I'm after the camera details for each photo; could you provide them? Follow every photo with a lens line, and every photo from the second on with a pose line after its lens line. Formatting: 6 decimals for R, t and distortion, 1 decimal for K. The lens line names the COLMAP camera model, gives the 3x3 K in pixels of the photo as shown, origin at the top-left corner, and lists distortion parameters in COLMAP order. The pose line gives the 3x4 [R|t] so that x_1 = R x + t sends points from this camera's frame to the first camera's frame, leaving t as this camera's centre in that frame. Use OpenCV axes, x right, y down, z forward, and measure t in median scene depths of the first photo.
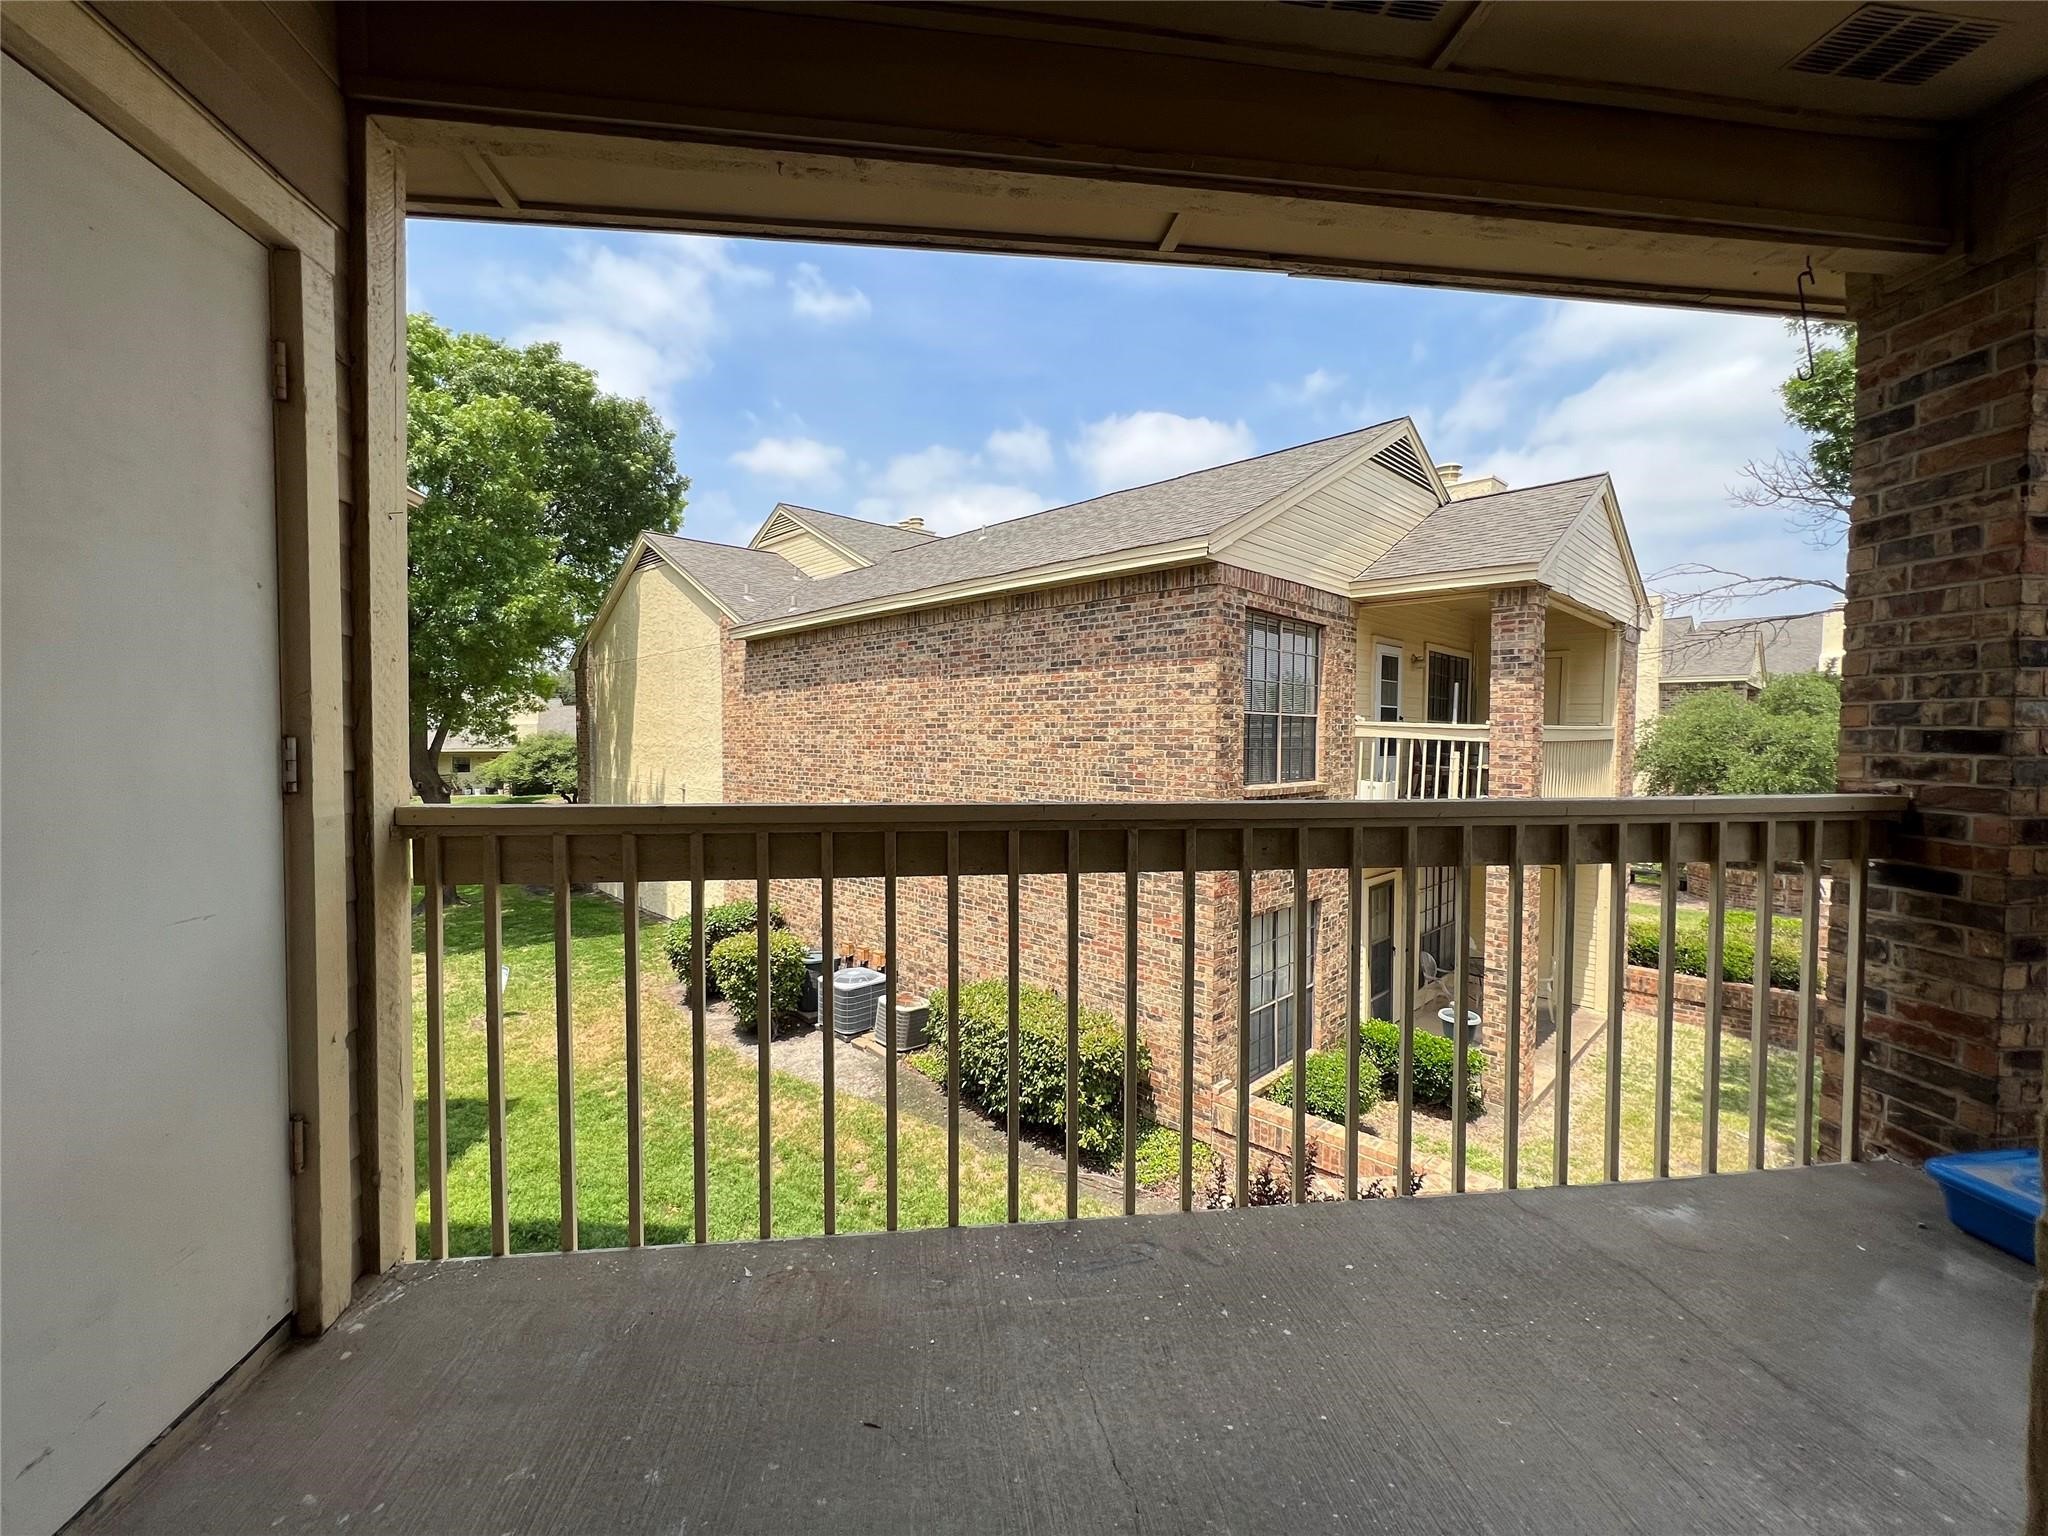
lens RADIAL K [[827.6, 0, 1022.6], [0, 827.6, 762.9], [0, 0, 1]] dist [-0.001798, 0.000591]
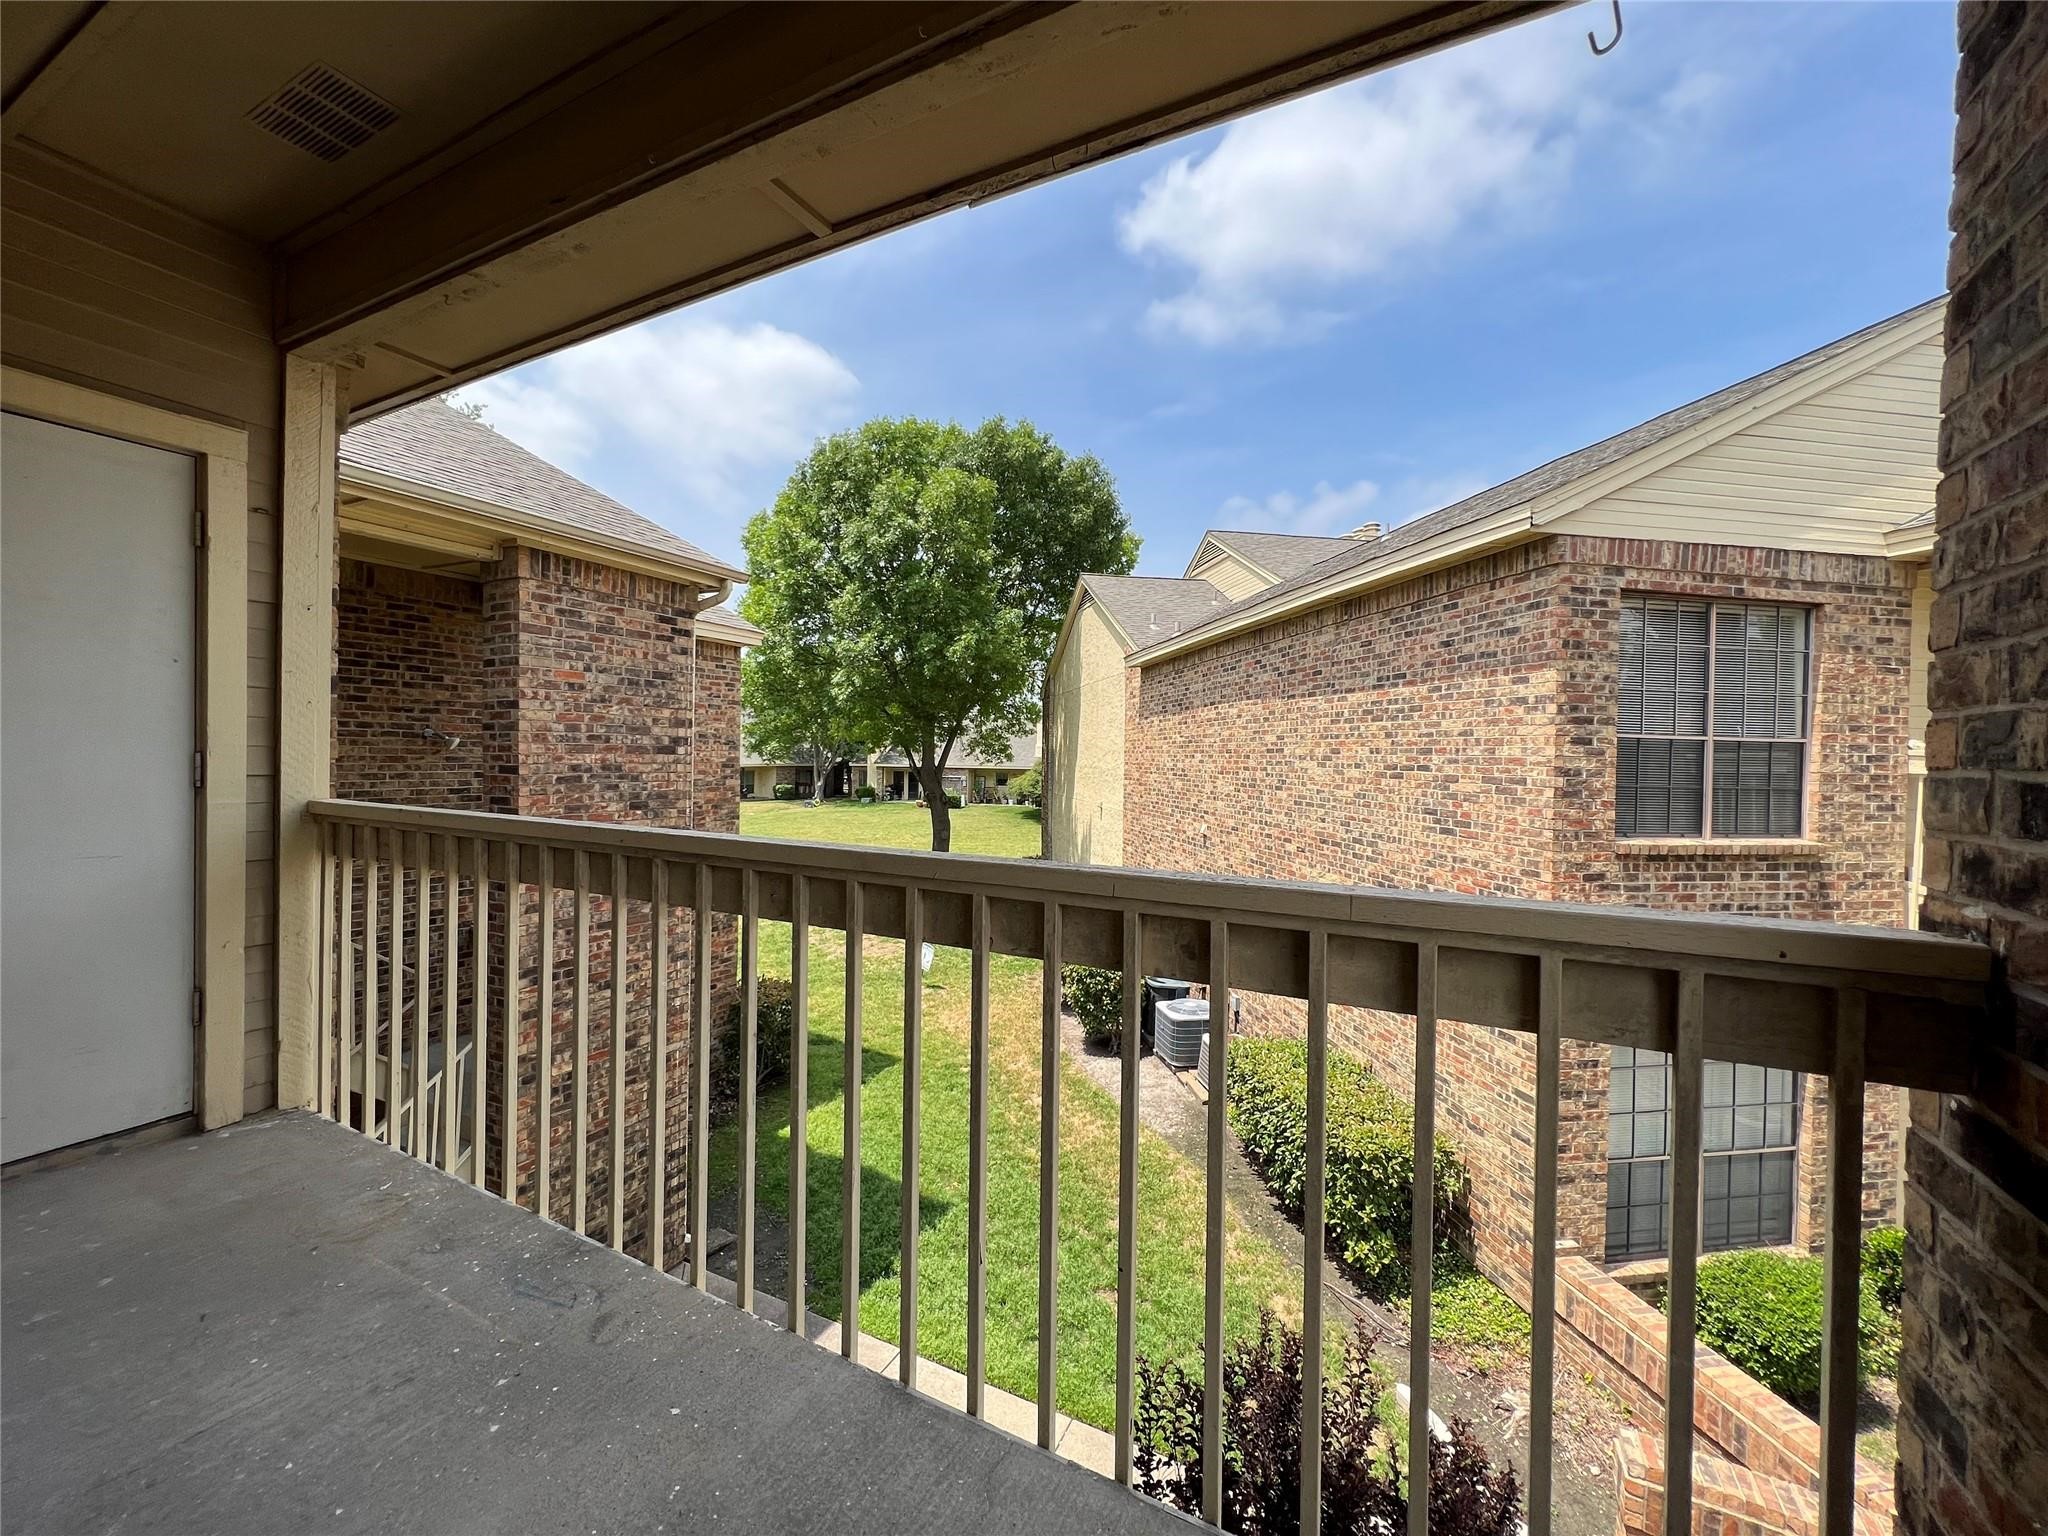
lens RADIAL K [[827.6, 0, 1022.6], [0, 827.6, 762.9], [0, 0, 1]] dist [-0.001798, 0.000591]
pose [[0.817762, 0.017696, -0.575284, 0.239549], [-0.034043, 0.999264, -0.017653, -0.006611], [0.574549, 0.034020, 0.817763, 0.106073]]
